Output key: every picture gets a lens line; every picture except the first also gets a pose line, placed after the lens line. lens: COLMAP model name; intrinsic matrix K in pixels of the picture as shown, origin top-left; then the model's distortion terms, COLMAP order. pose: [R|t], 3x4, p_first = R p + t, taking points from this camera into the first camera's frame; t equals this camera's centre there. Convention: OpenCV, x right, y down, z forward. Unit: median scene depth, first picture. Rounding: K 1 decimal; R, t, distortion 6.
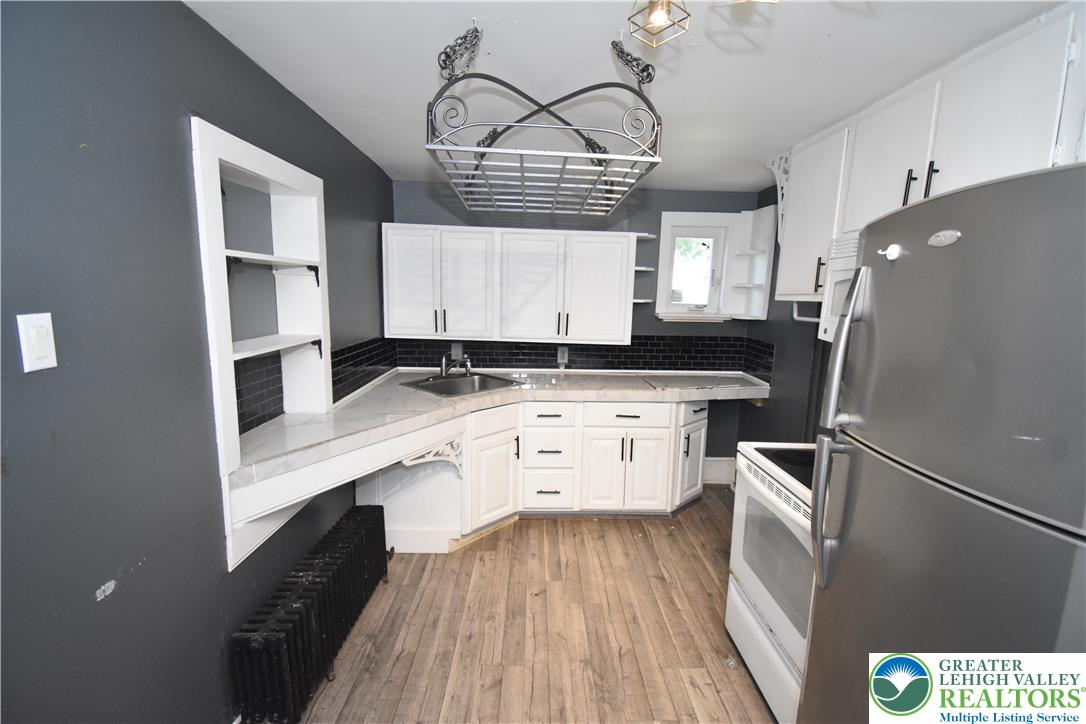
lens RADIAL K [[495.2, 0, 544.2], [0, 495.2, 360.6], [0, 0, 1]] dist [0.031203, -0.004126]
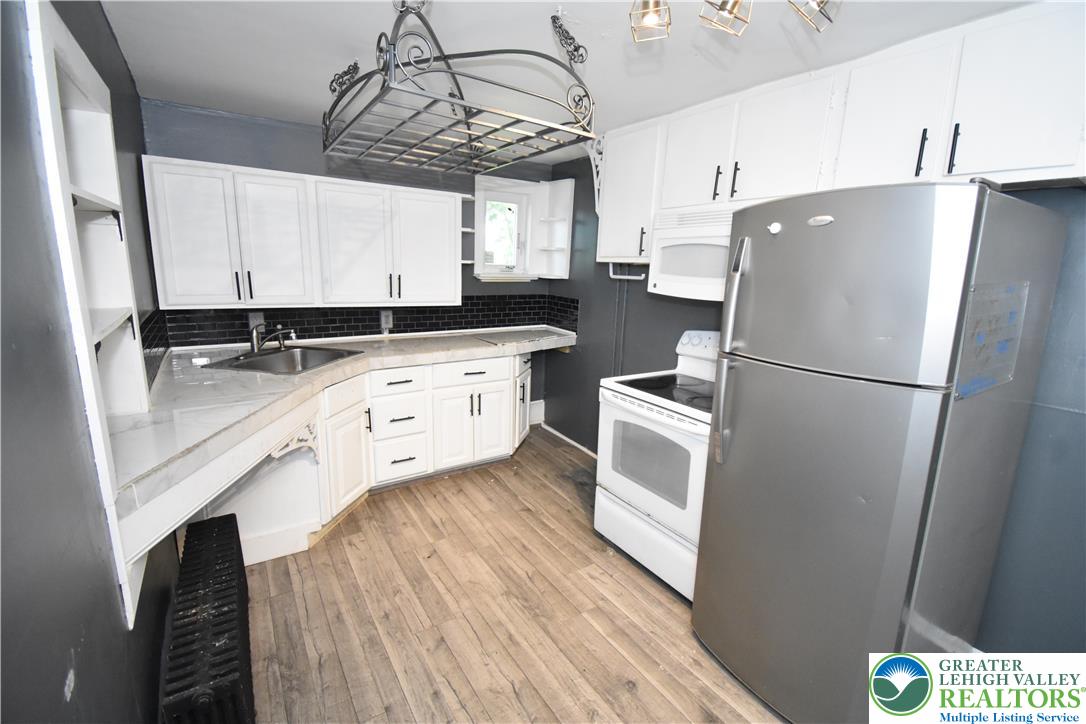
lens RADIAL K [[495.2, 0, 547.0], [0, 495.2, 359.1], [0, 0, 1]] dist [0.031203, -0.004126]
pose [[0.846094, -0.102291, 0.523127, -0.274800], [0.064116, 0.993819, 0.090628, -0.002923], [-0.529164, -0.043139, 0.847422, 0.036161]]
